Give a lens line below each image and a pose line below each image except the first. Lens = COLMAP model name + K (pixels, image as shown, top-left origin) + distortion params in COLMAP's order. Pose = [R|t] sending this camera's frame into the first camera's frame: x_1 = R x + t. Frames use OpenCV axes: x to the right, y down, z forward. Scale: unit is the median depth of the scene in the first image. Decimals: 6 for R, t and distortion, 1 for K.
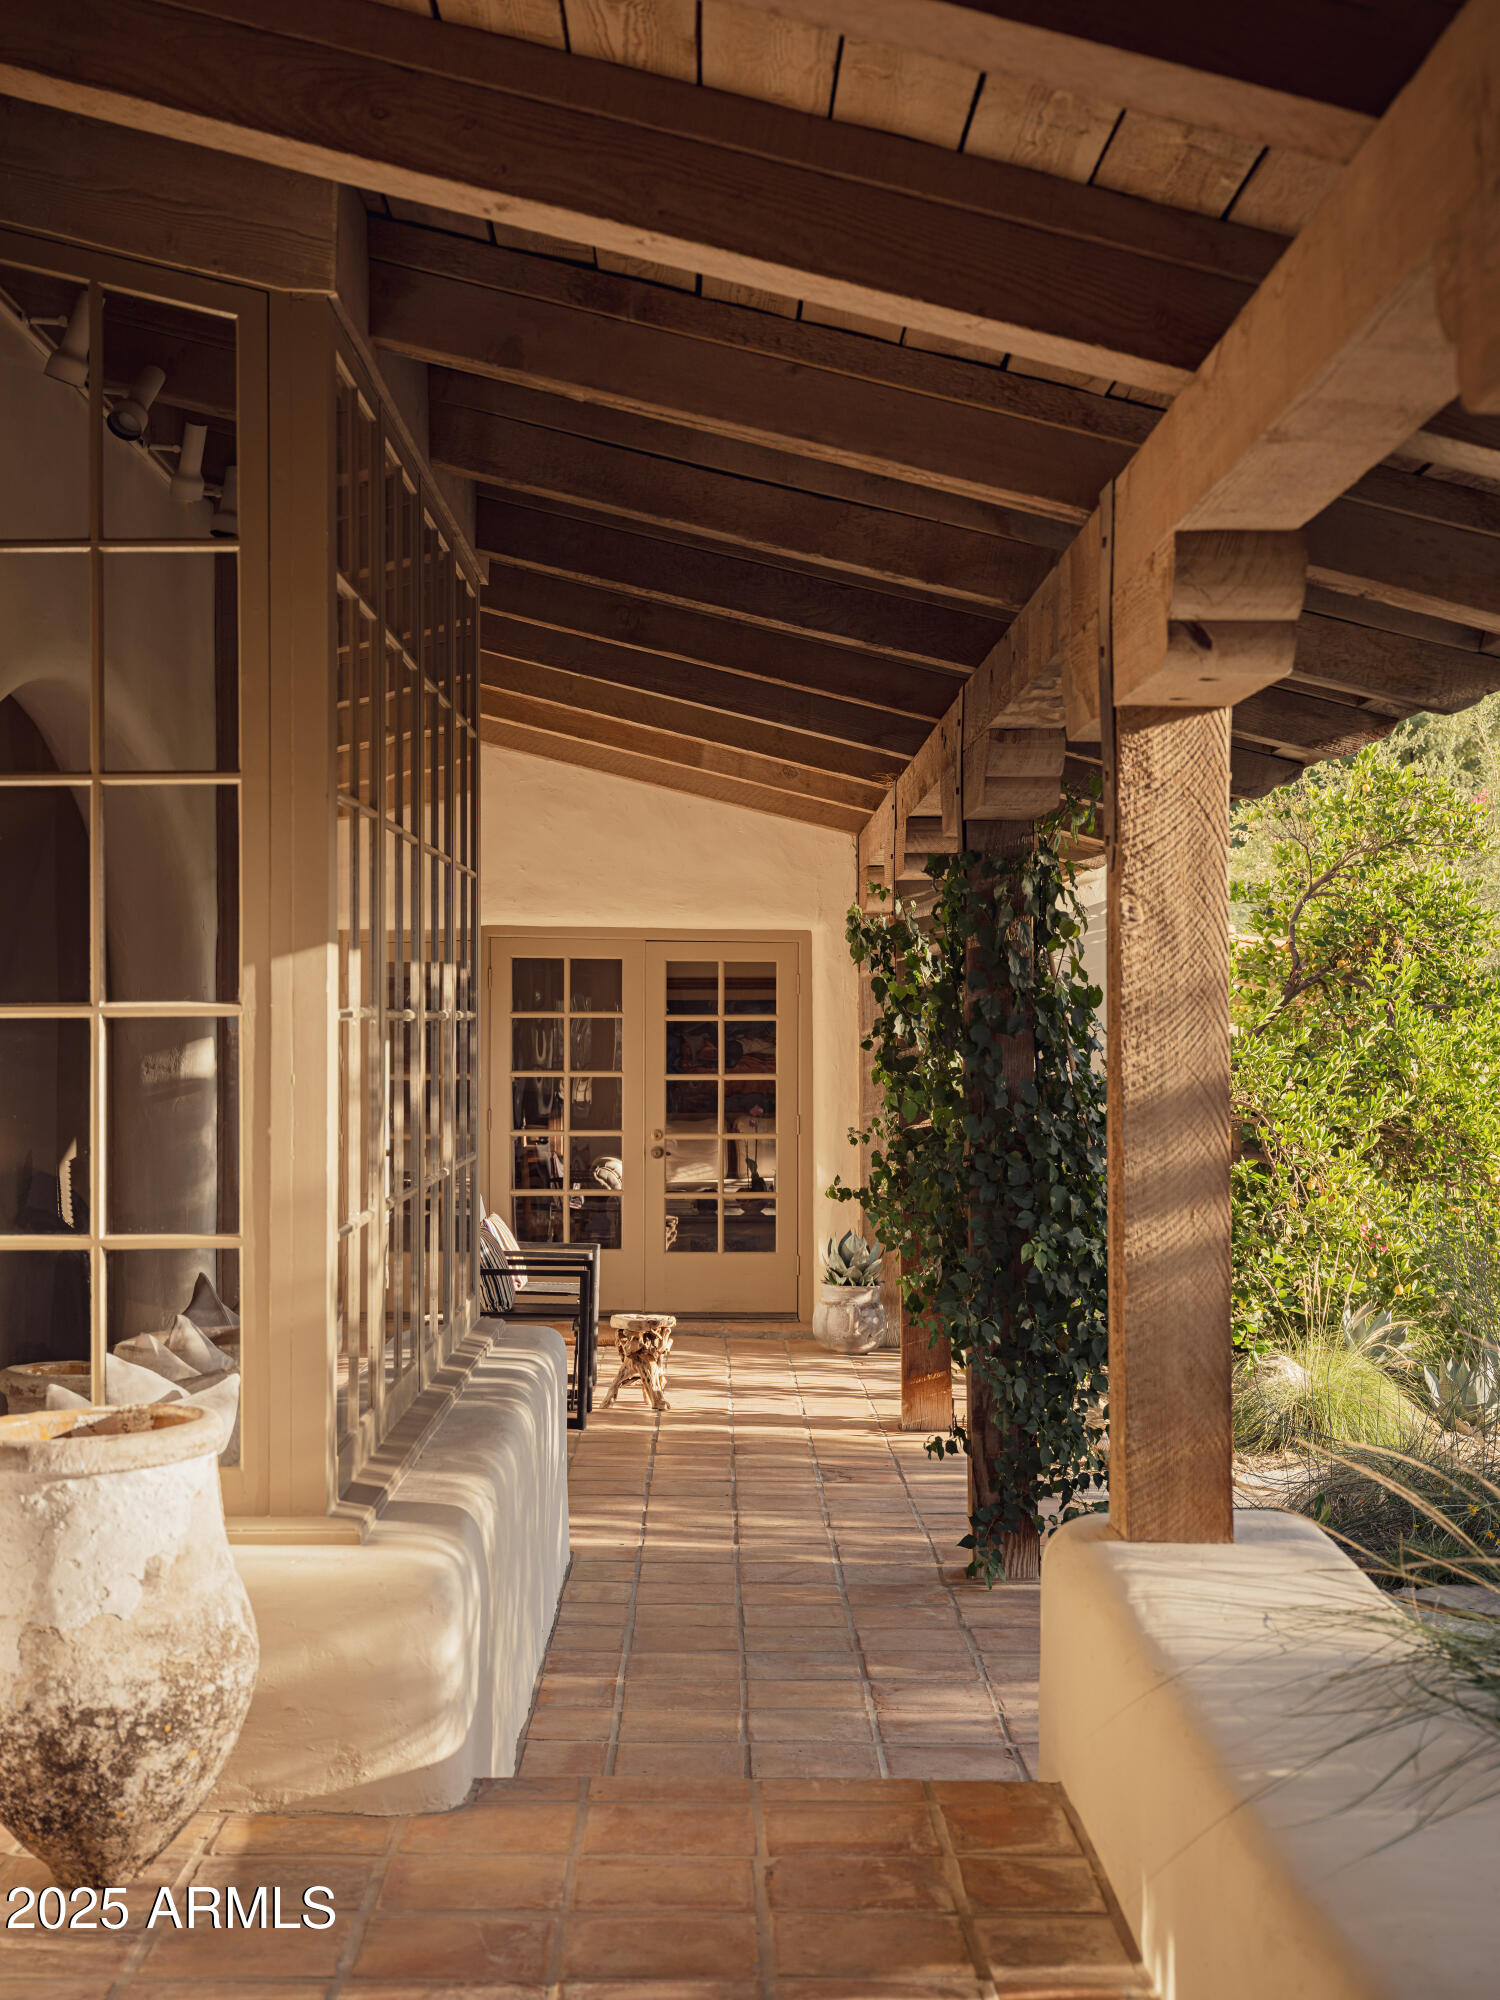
lens RADIAL K [[2811.5, 0, 749.6], [0, 2811.5, 996.4], [0, 0, 1]] dist [0.111320, 0.000000]
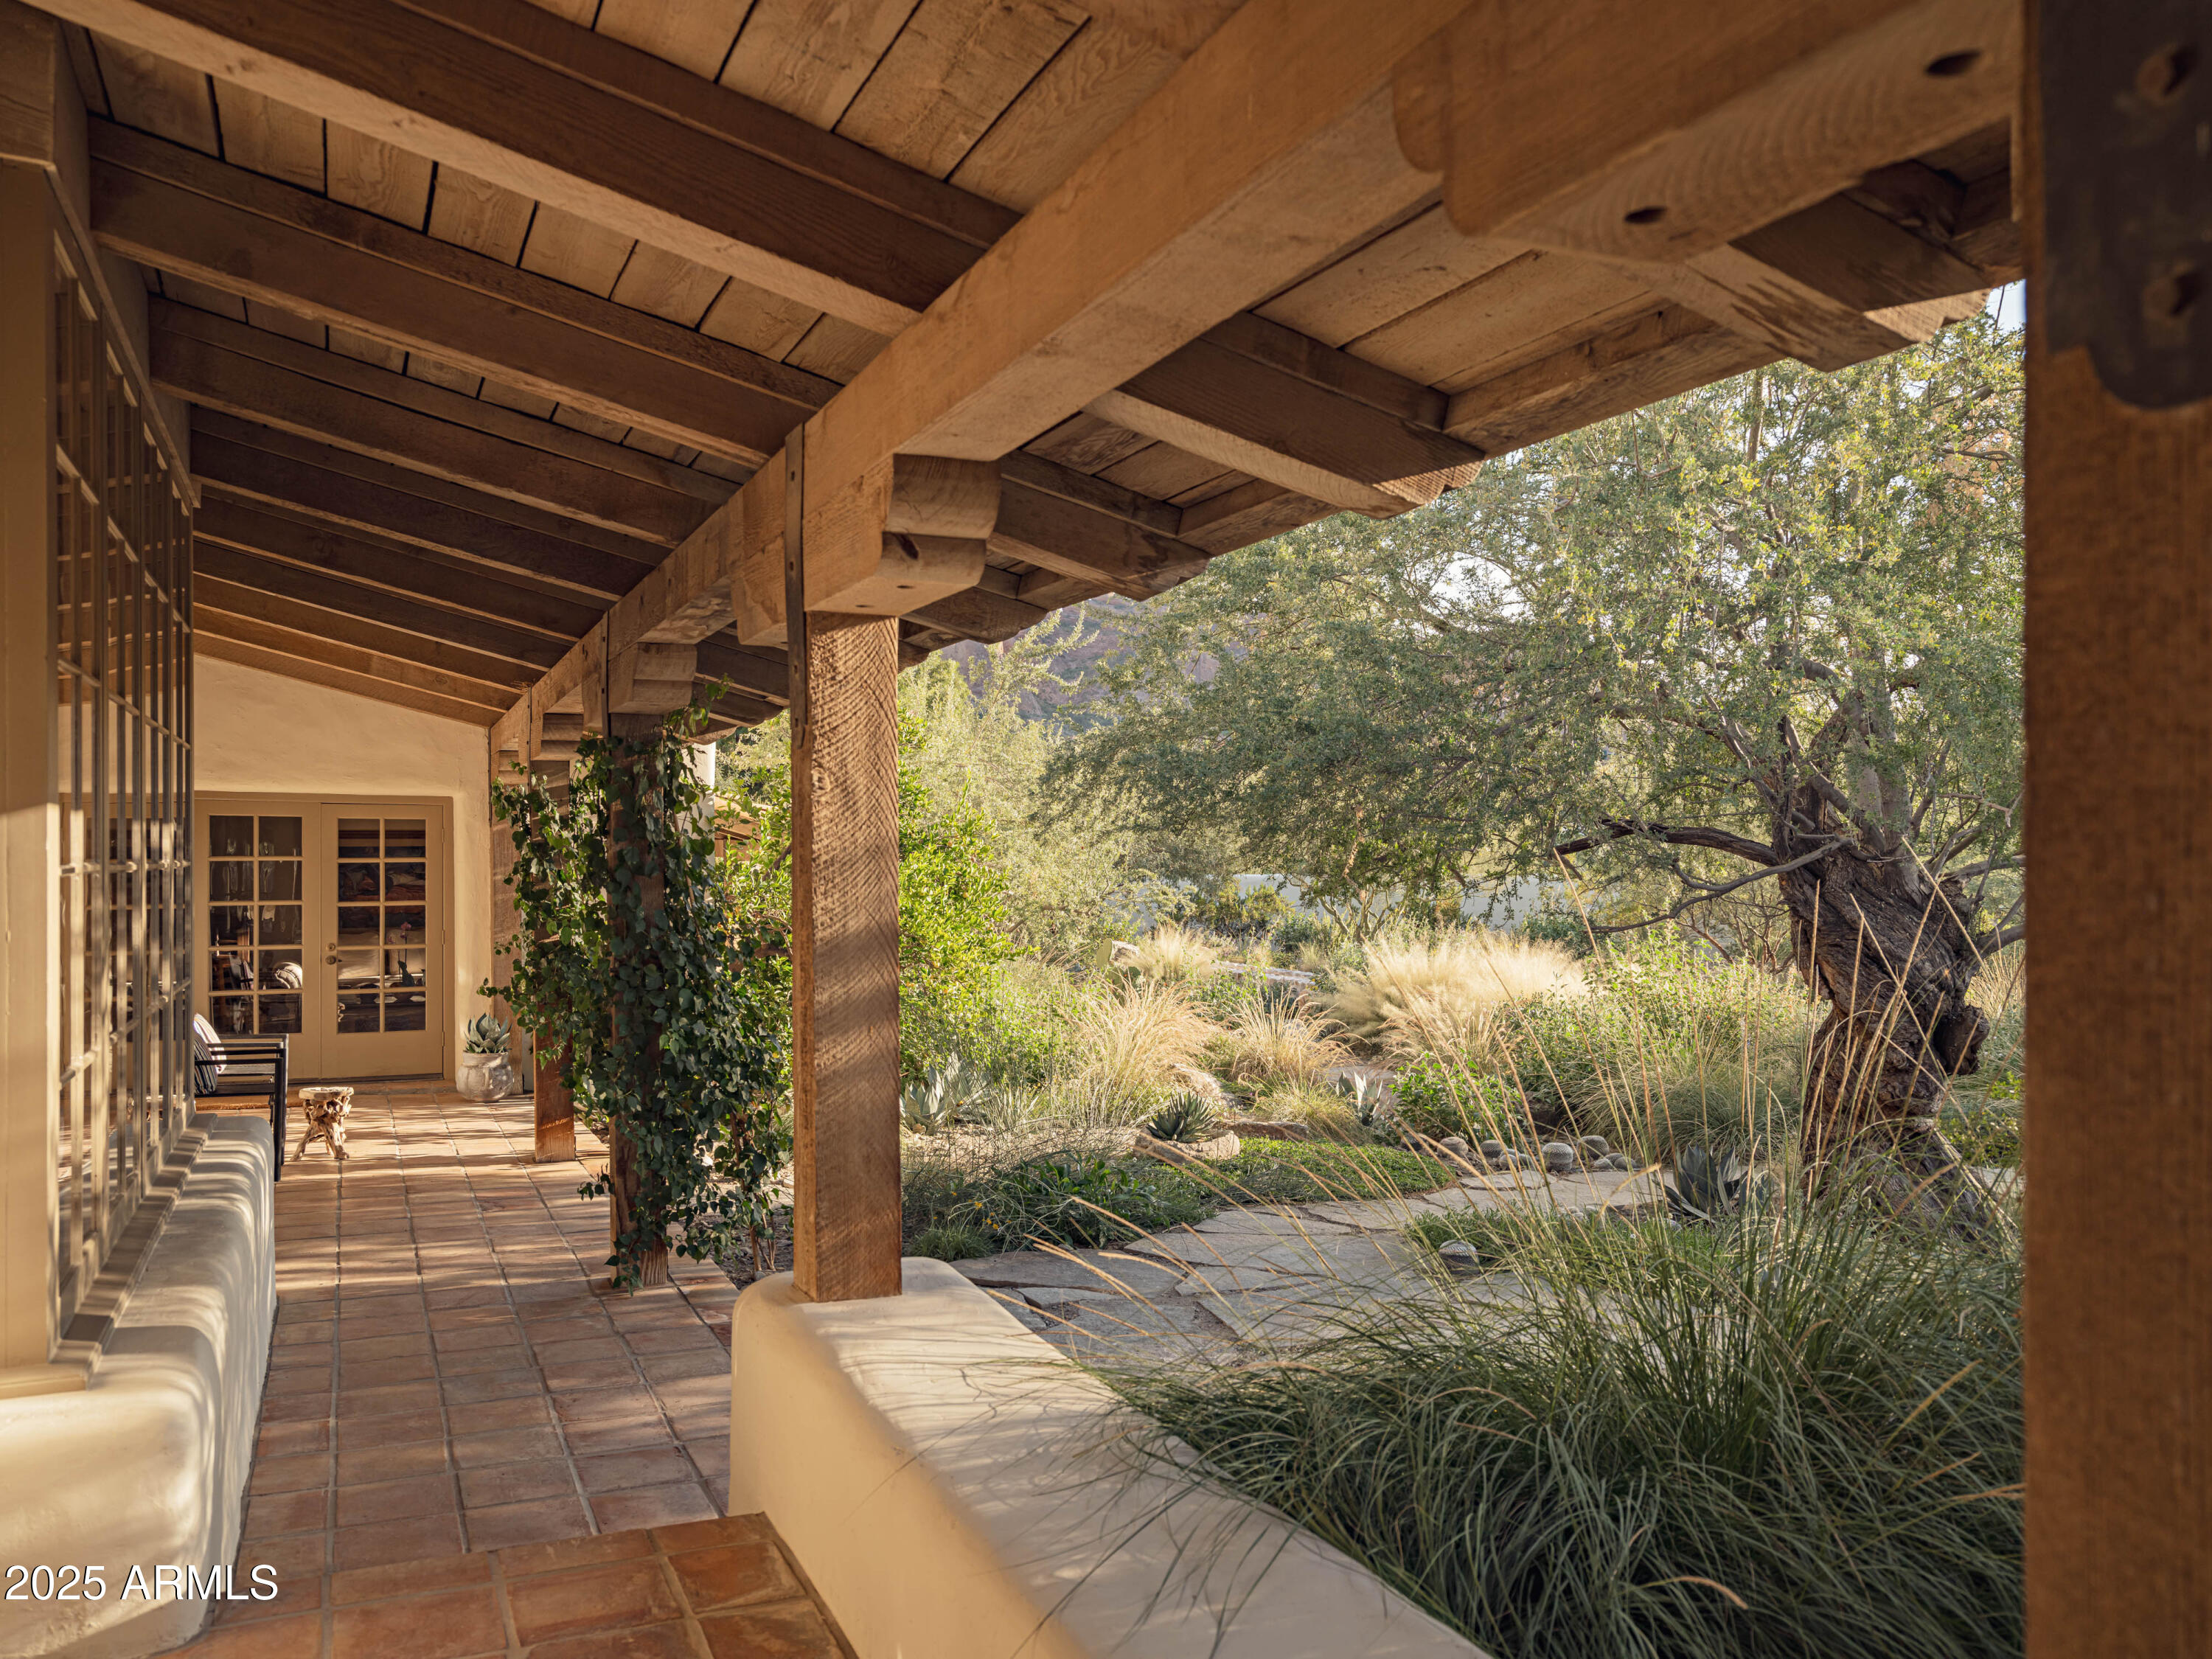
lens RADIAL K [[1779.6, 0, 1104.2], [0, 1779.6, 847.6], [0, 0, 1]] dist [0.035439, -0.006383]
pose [[0.927698, -0.001782, 0.373327, -0.028224], [0.000599, 0.999994, 0.003283, -0.003211], [-0.373331, -0.002822, 0.927694, 0.187410]]
